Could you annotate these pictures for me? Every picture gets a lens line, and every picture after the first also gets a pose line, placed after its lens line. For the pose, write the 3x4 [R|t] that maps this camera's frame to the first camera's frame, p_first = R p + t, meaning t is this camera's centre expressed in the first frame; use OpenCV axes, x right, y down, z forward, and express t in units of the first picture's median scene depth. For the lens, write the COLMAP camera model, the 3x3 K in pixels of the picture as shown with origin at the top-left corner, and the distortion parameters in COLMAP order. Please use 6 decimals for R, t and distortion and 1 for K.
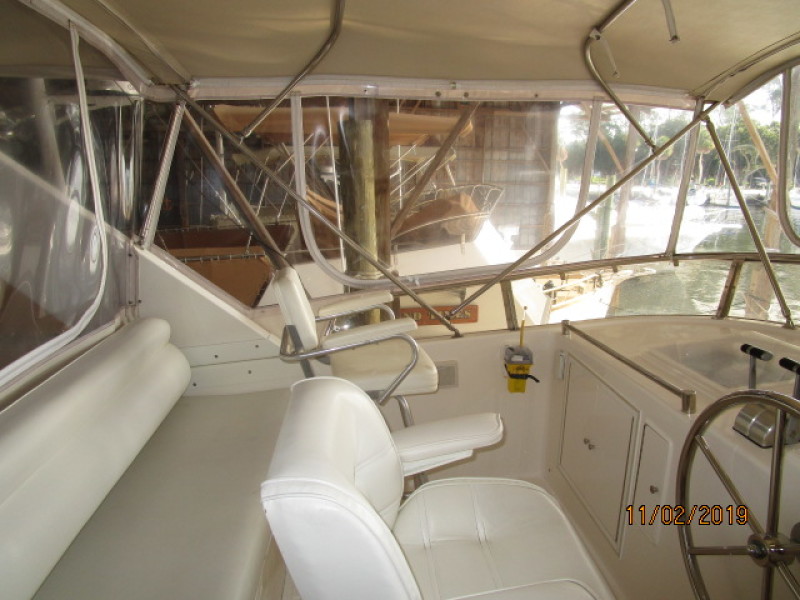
lens RADIAL K [[581.9, 0, 400.0], [0, 581.9, 300.0], [0, 0, 1]] dist [-0.004889, -0.002456]
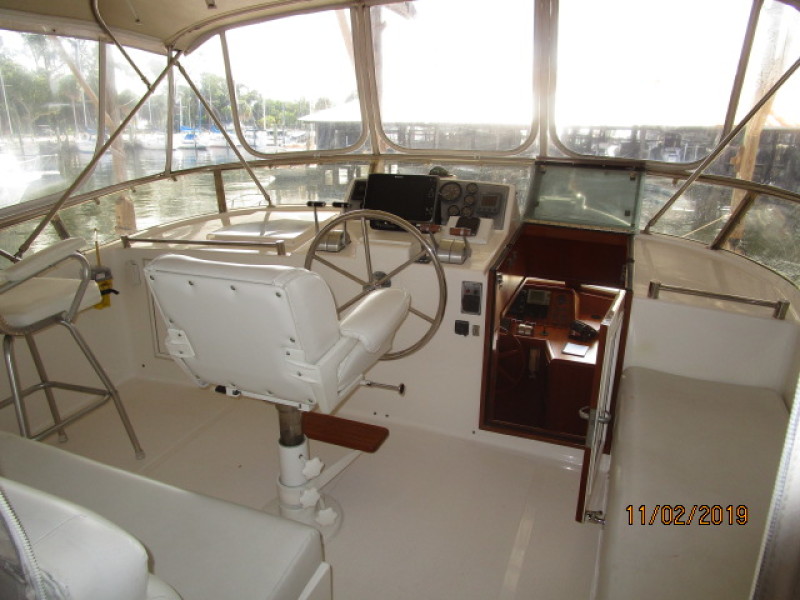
lens RADIAL K [[581.9, 0, 400.0], [0, 581.9, 300.0], [0, 0, 1]] dist [-0.004889, -0.002456]
pose [[0.450600, -0.275751, 0.849070, -0.503901], [0.203823, 0.957756, 0.202880, 0.036024], [-0.869146, 0.081643, 0.487770, -0.034240]]
